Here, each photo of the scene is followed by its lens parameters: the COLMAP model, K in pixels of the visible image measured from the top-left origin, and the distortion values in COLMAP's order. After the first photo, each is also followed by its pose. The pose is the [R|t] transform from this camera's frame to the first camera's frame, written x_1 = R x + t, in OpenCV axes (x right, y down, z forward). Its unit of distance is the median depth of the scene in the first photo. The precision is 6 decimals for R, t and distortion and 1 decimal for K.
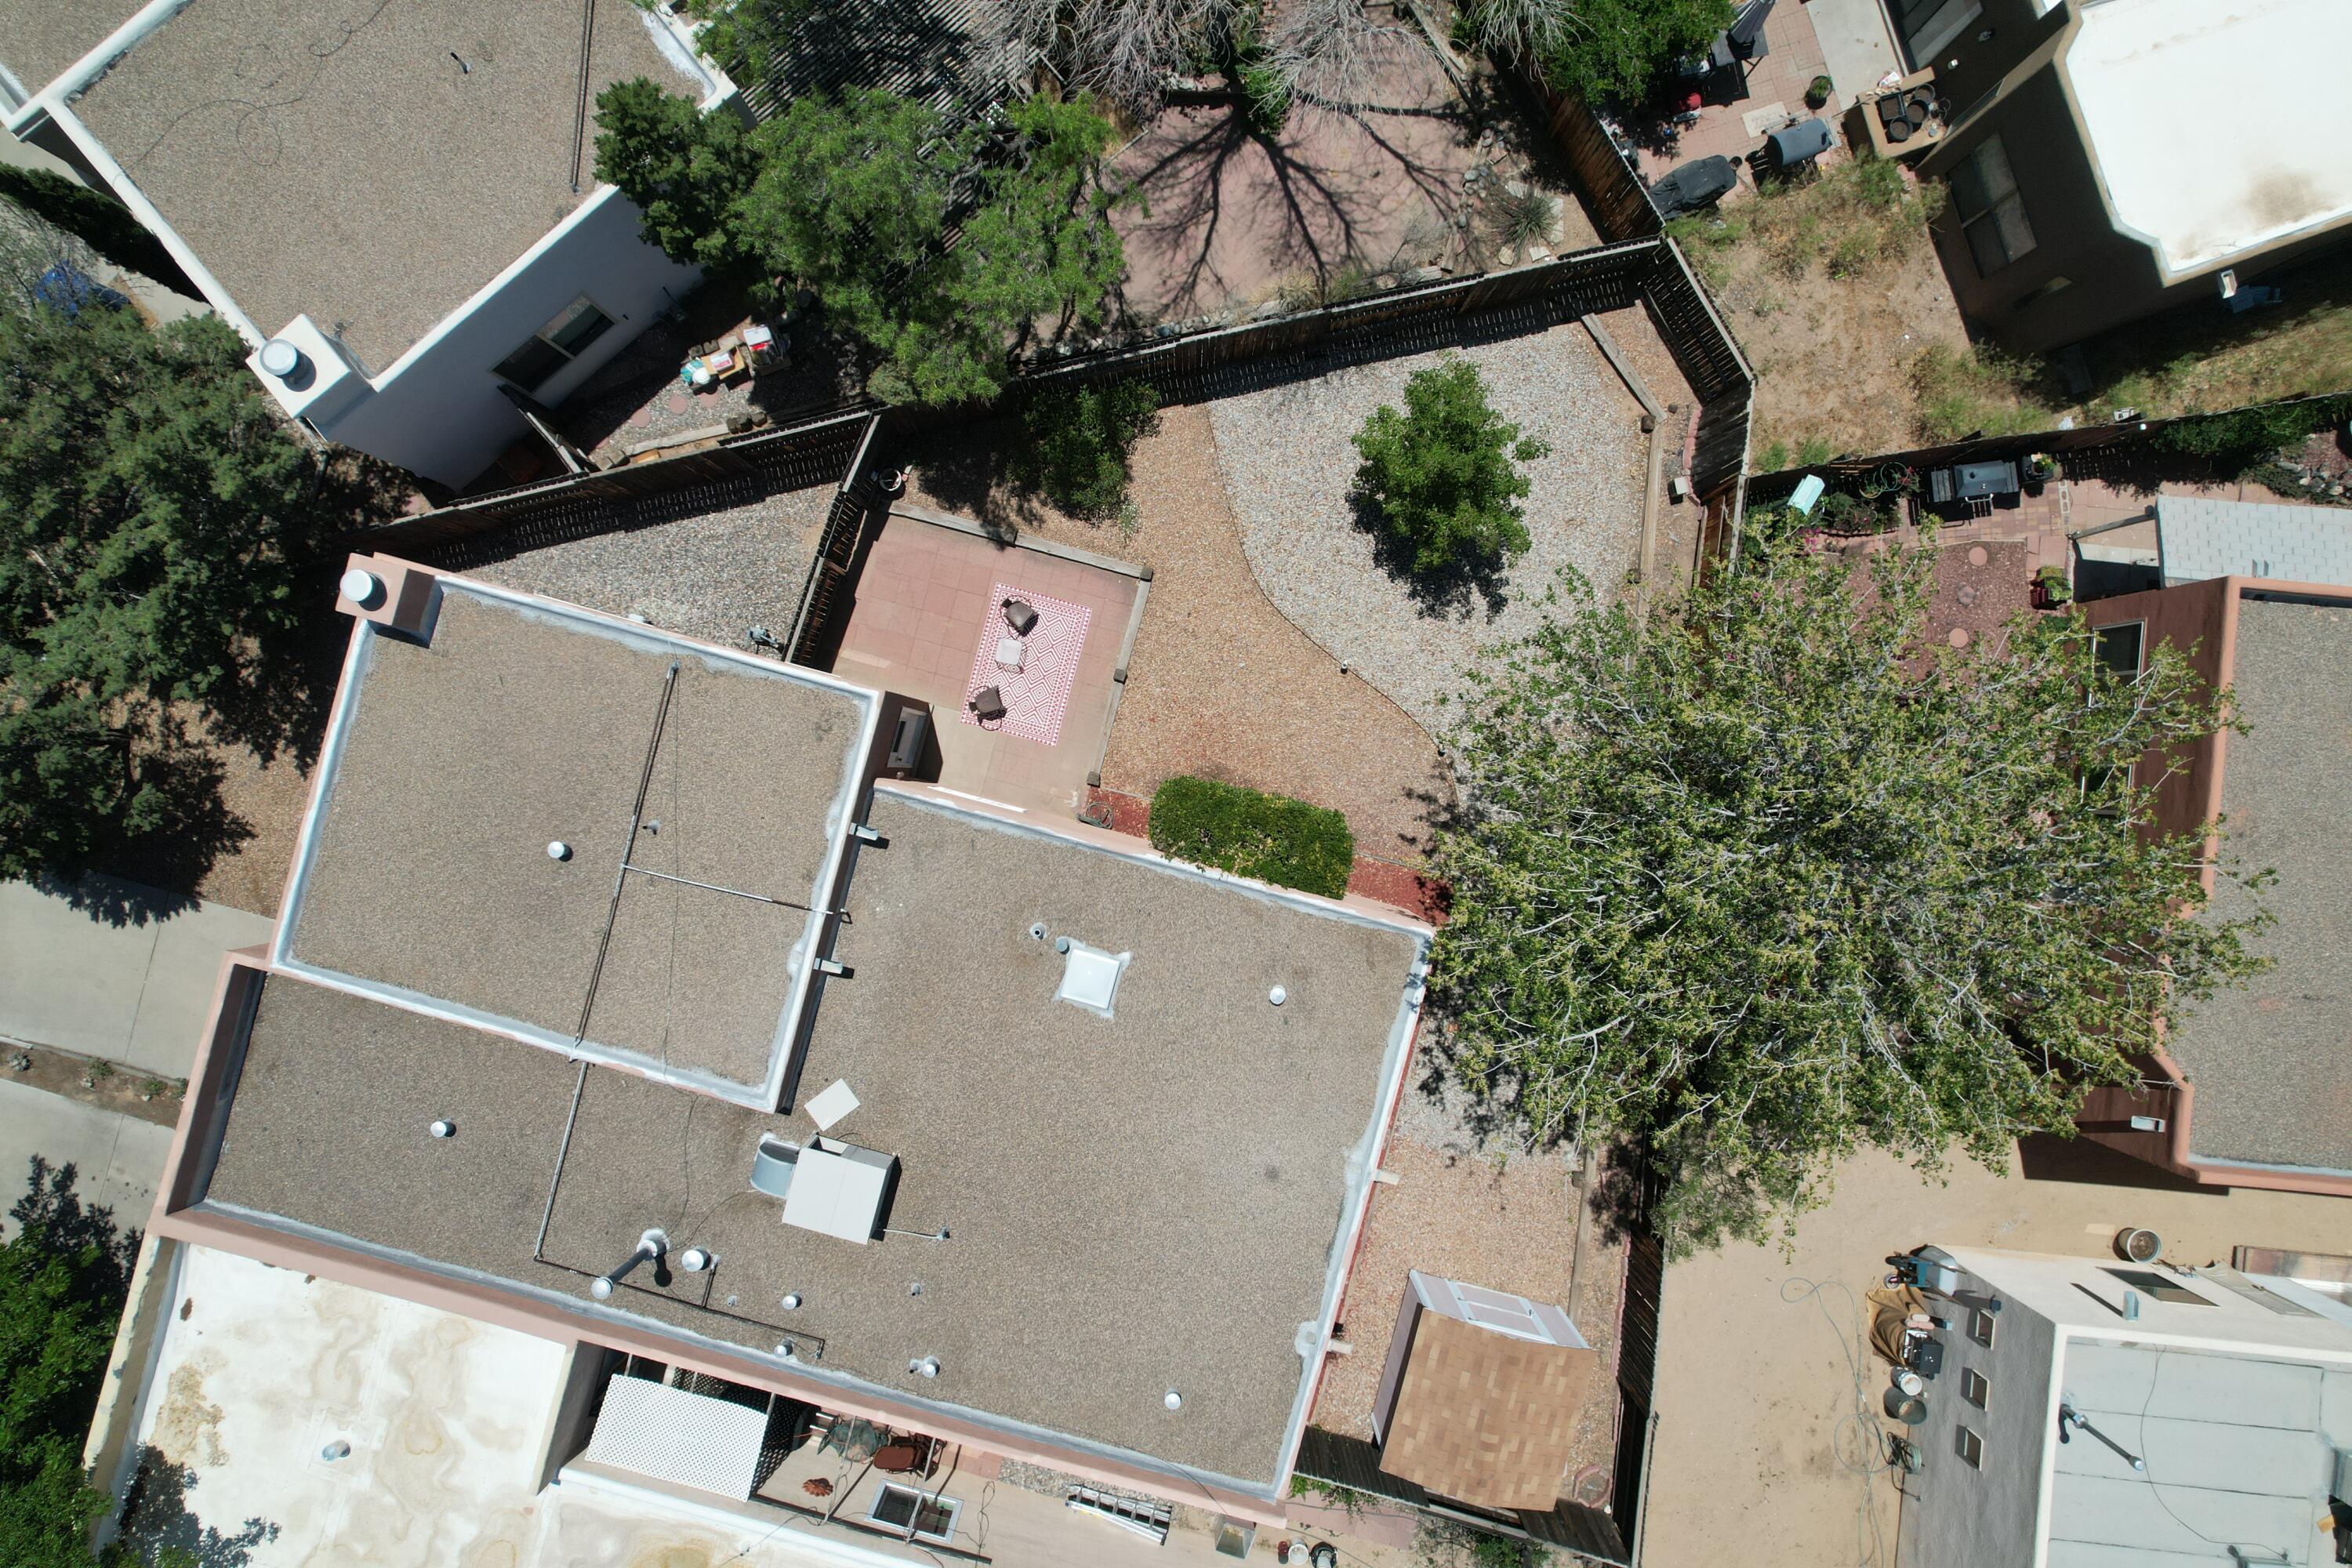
lens RADIAL K [[1498.5, 0, 1182.8], [0, 1498.5, 764.3], [0, 0, 1]] dist [-0.065407, 0.046746]
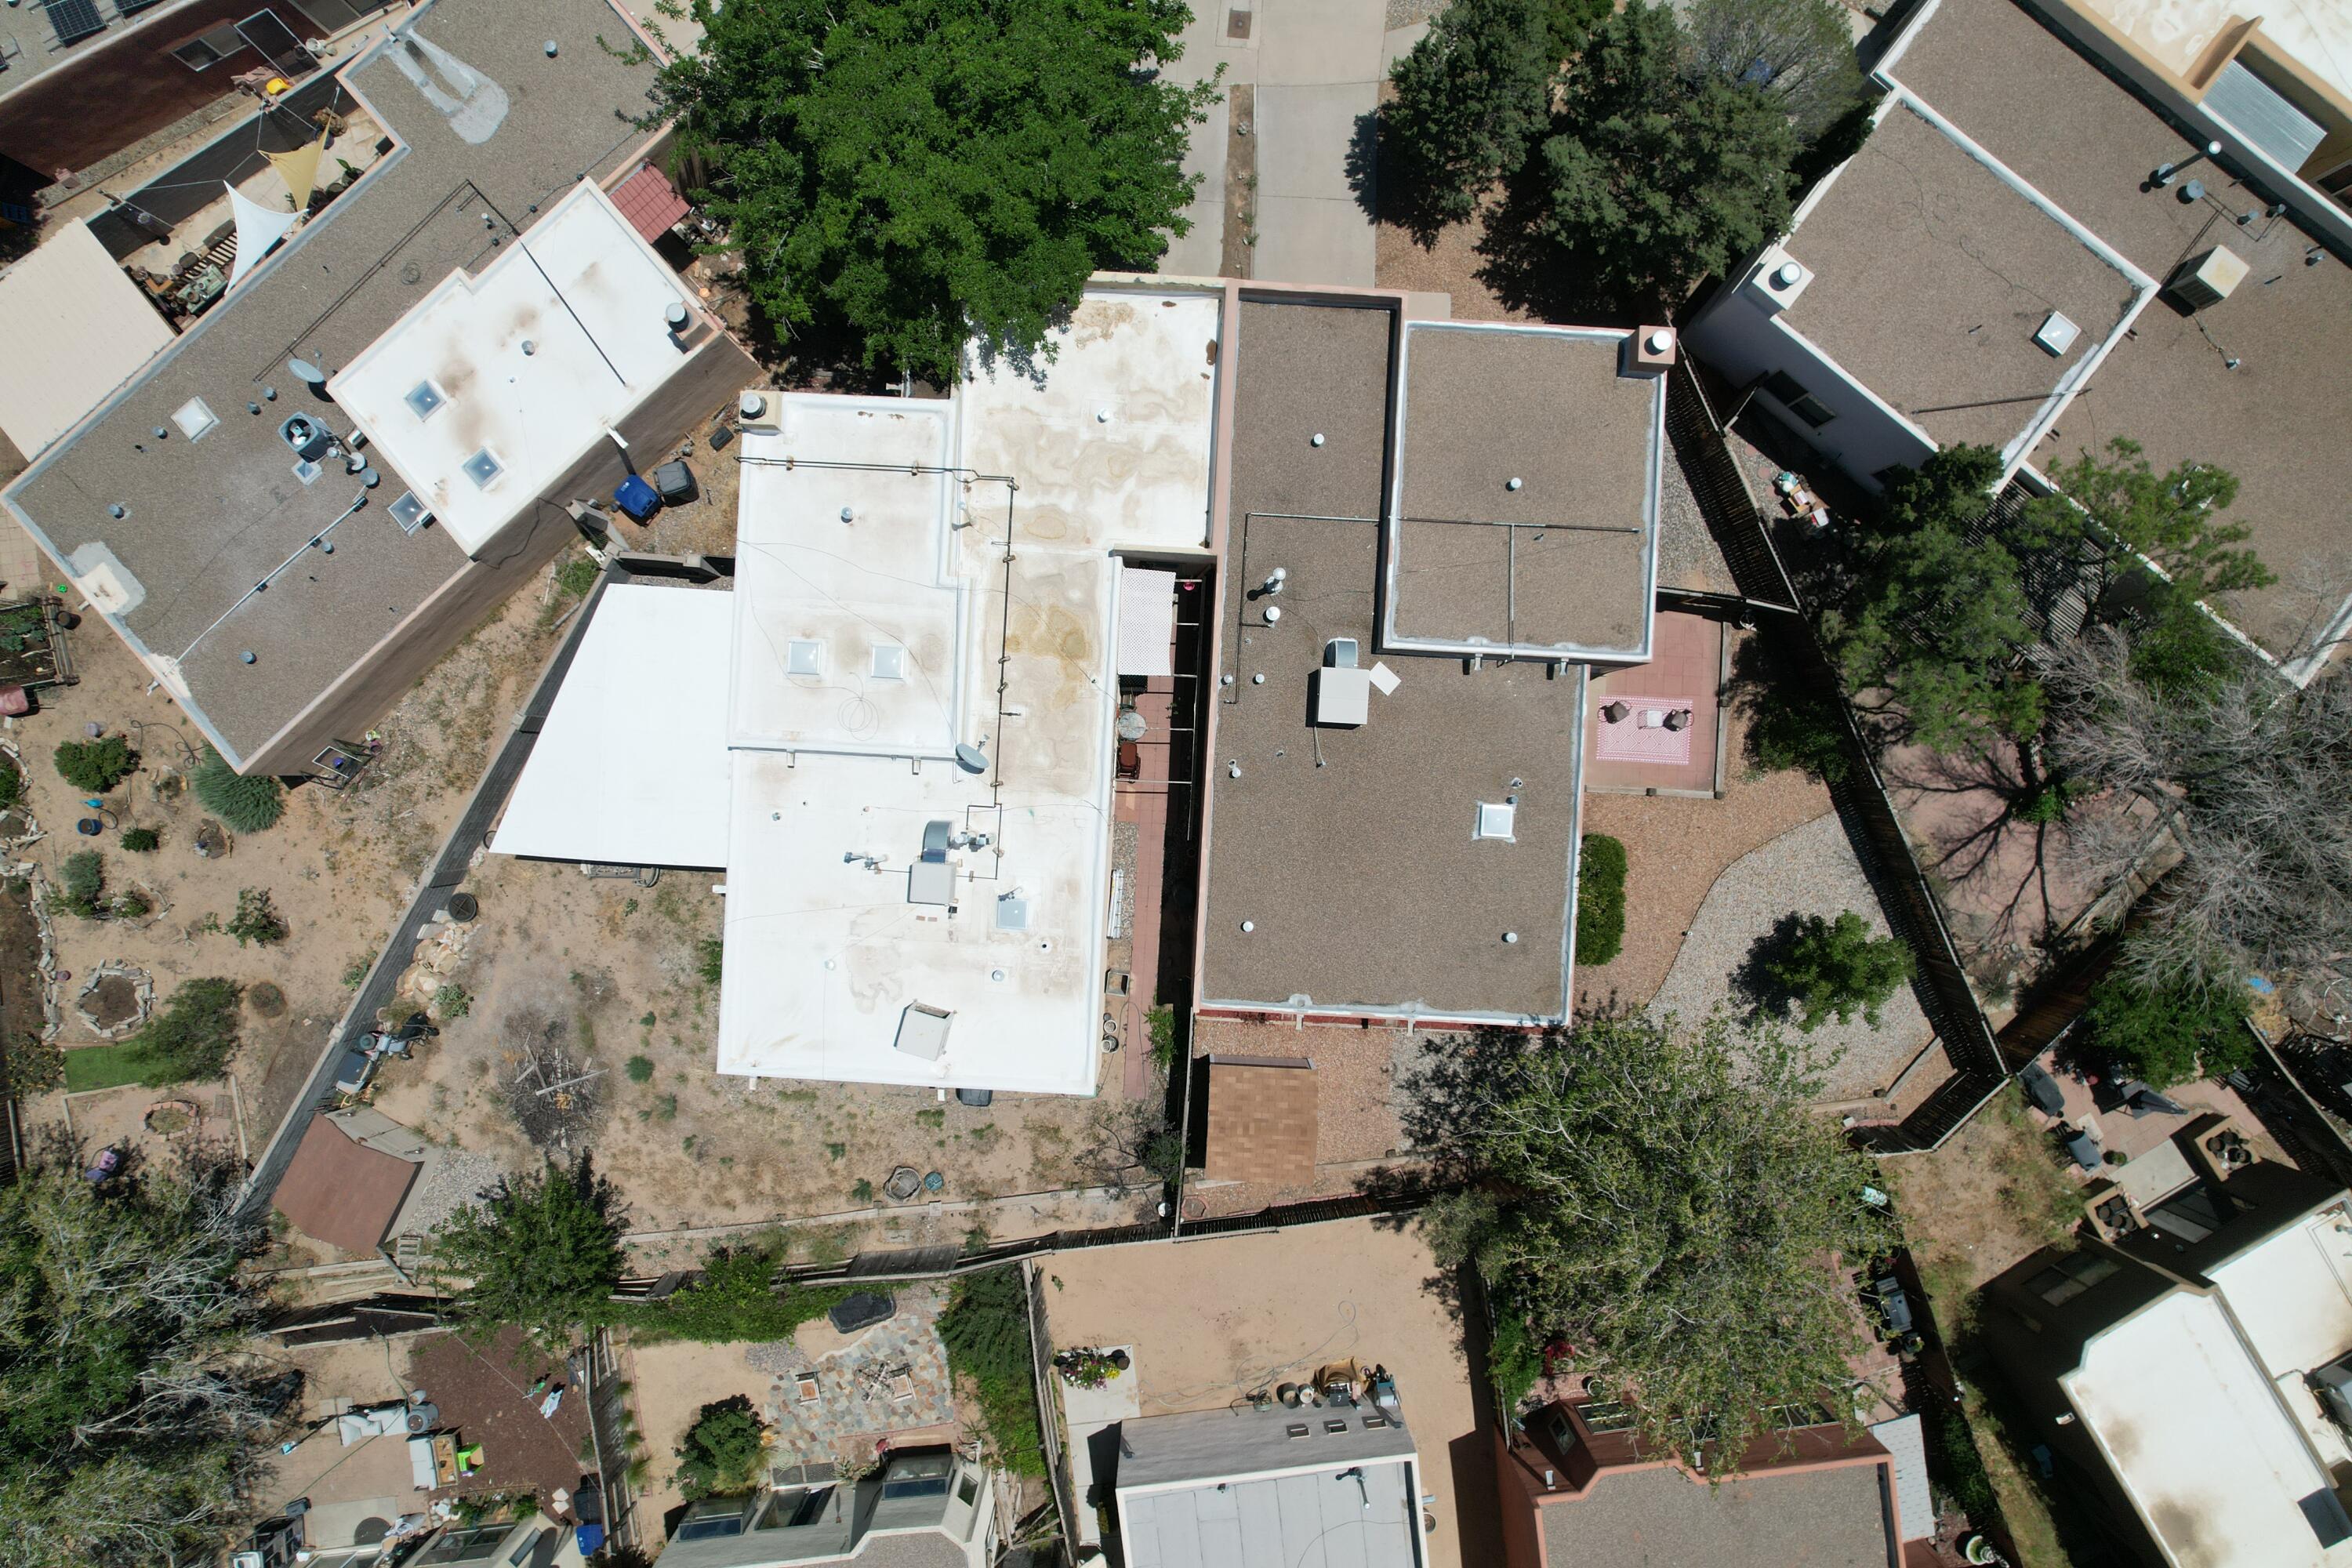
lens RADIAL K [[1498.5, 0, 1196.7], [0, 1498.5, 767.5], [0, 0, 1]] dist [-0.065407, 0.046746]
pose [[0.206030, 0.978540, -0.003223, -0.161909], [-0.978537, 0.206041, 0.003422, 0.397383], [0.004012, 0.002449, 0.999989, -0.545406]]
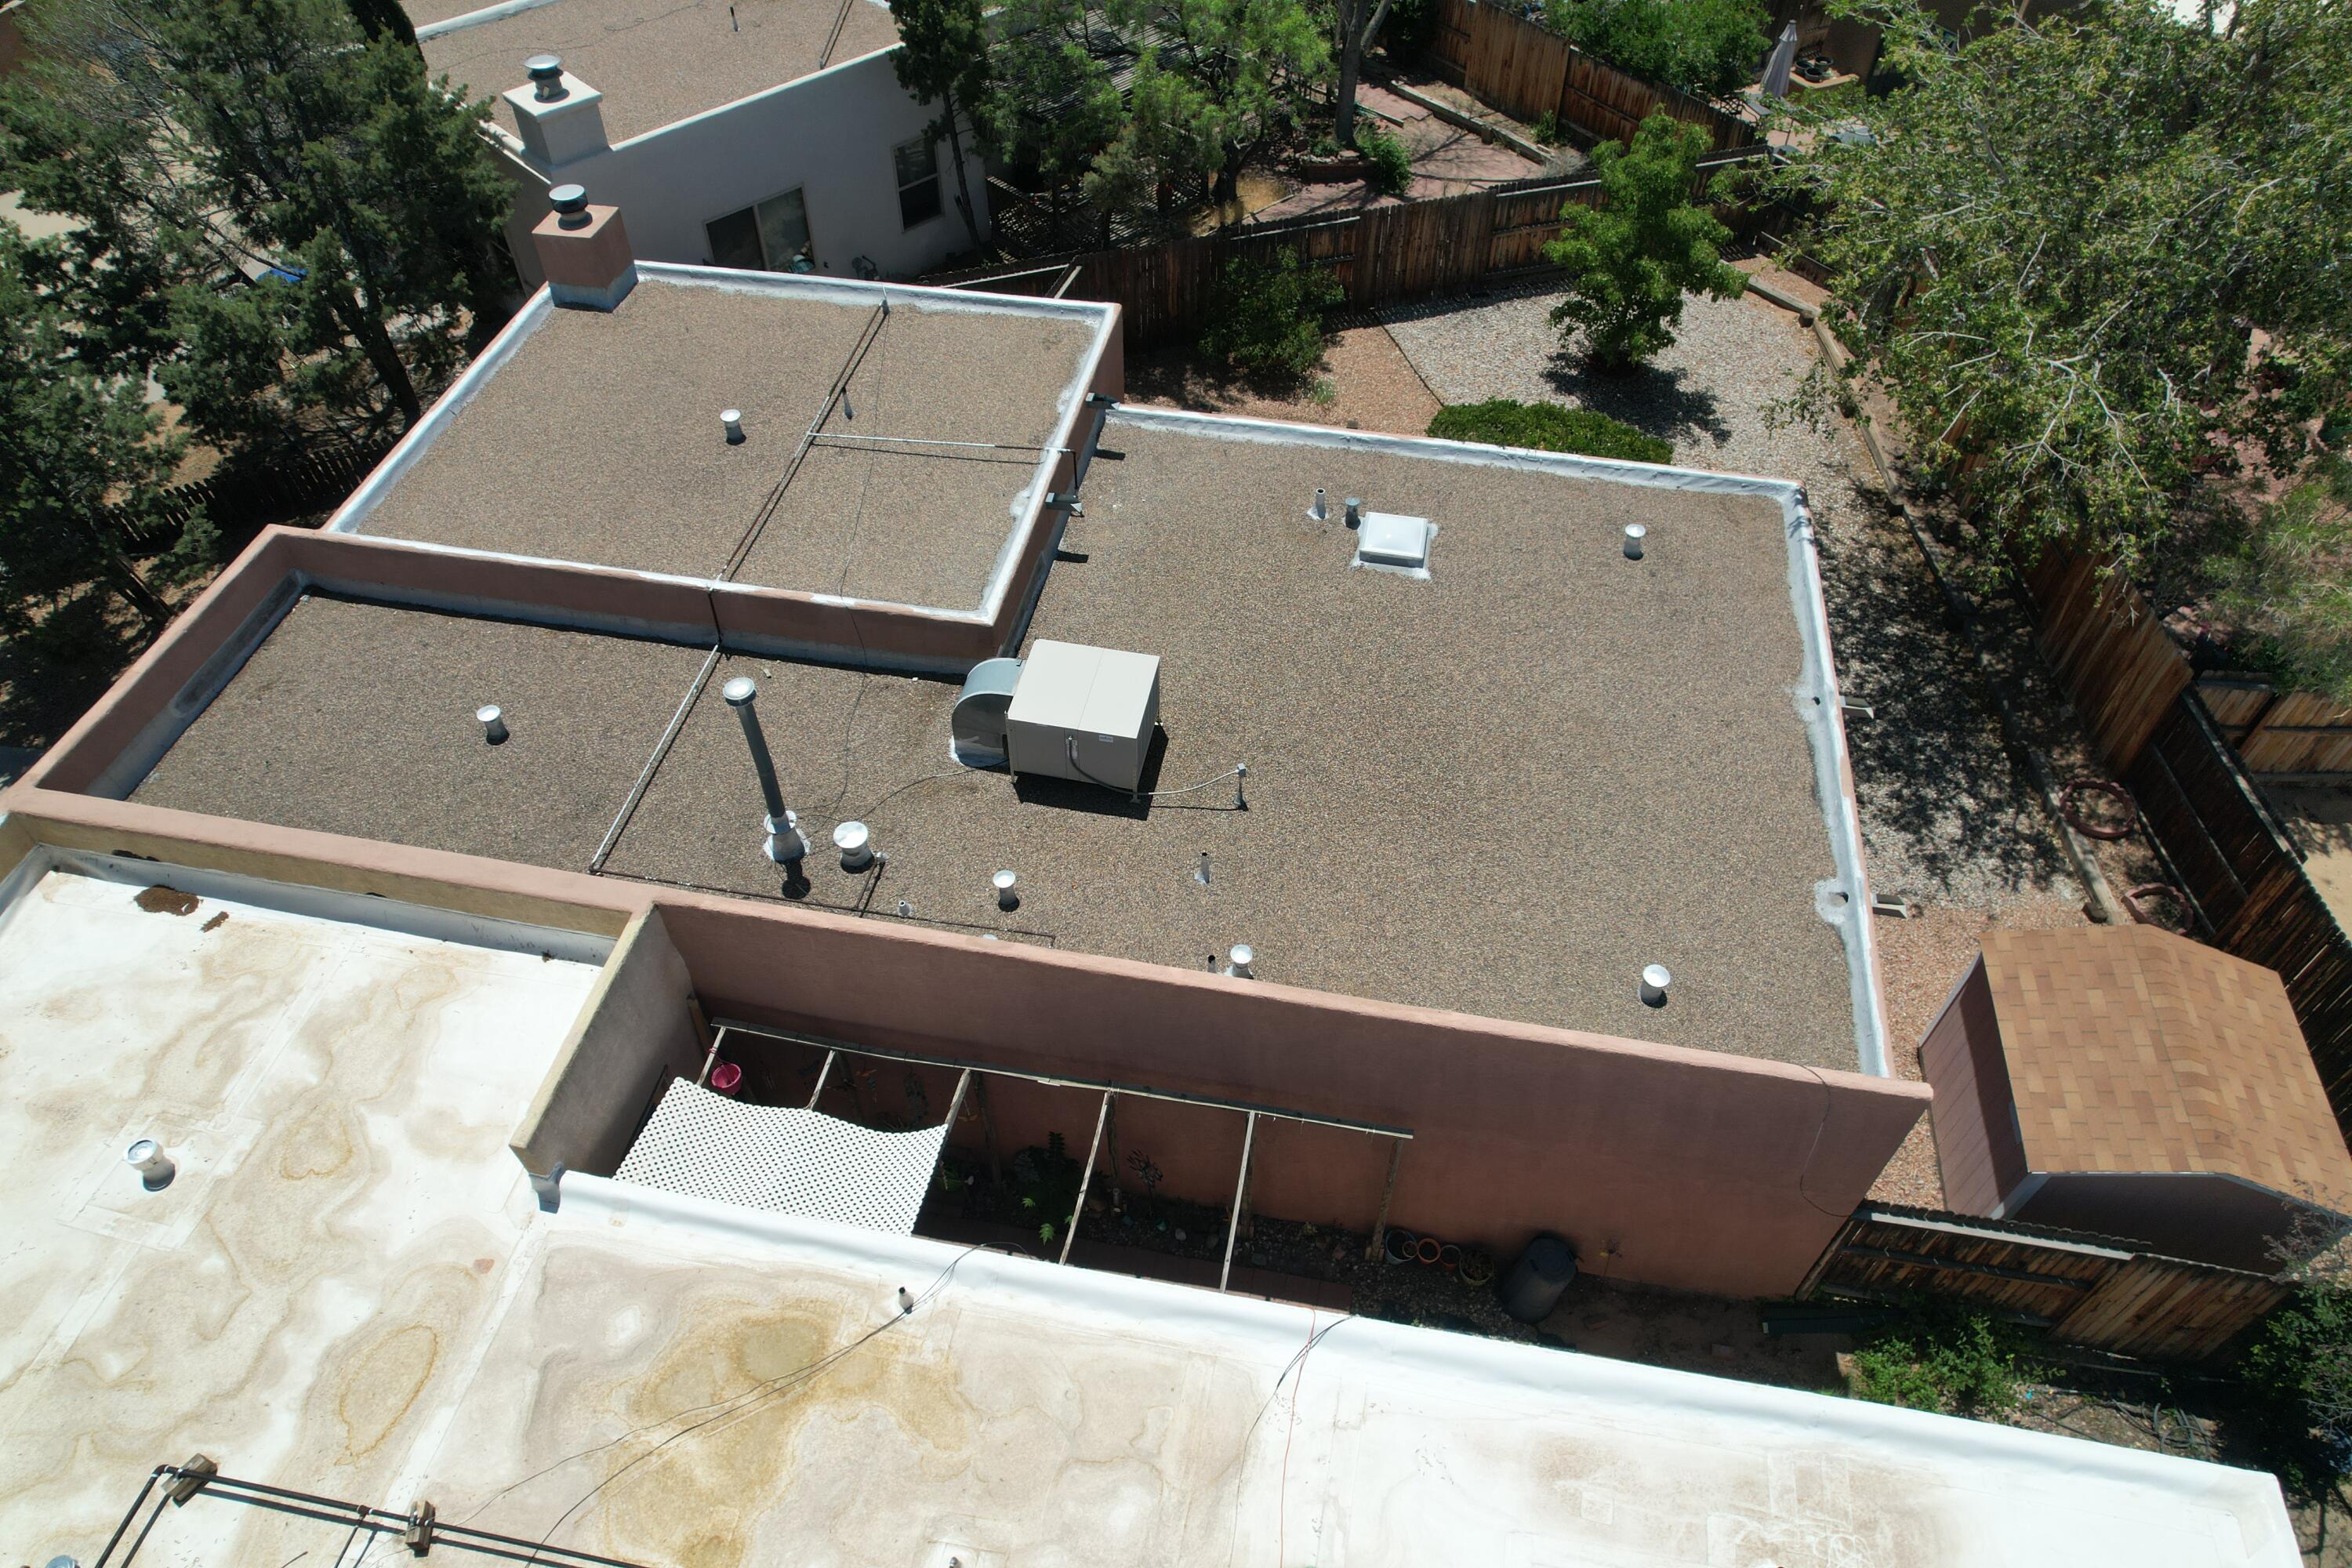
lens RADIAL K [[1498.5, 0, 1178.7], [0, 1498.5, 767.8], [0, 0, 1]] dist [-0.065407, 0.046746]
pose [[0.997167, -0.057285, 0.048740, -0.197456], [0.075184, 0.740802, -0.667503, 0.671220], [0.002131, 0.669276, 0.743010, 0.453362]]
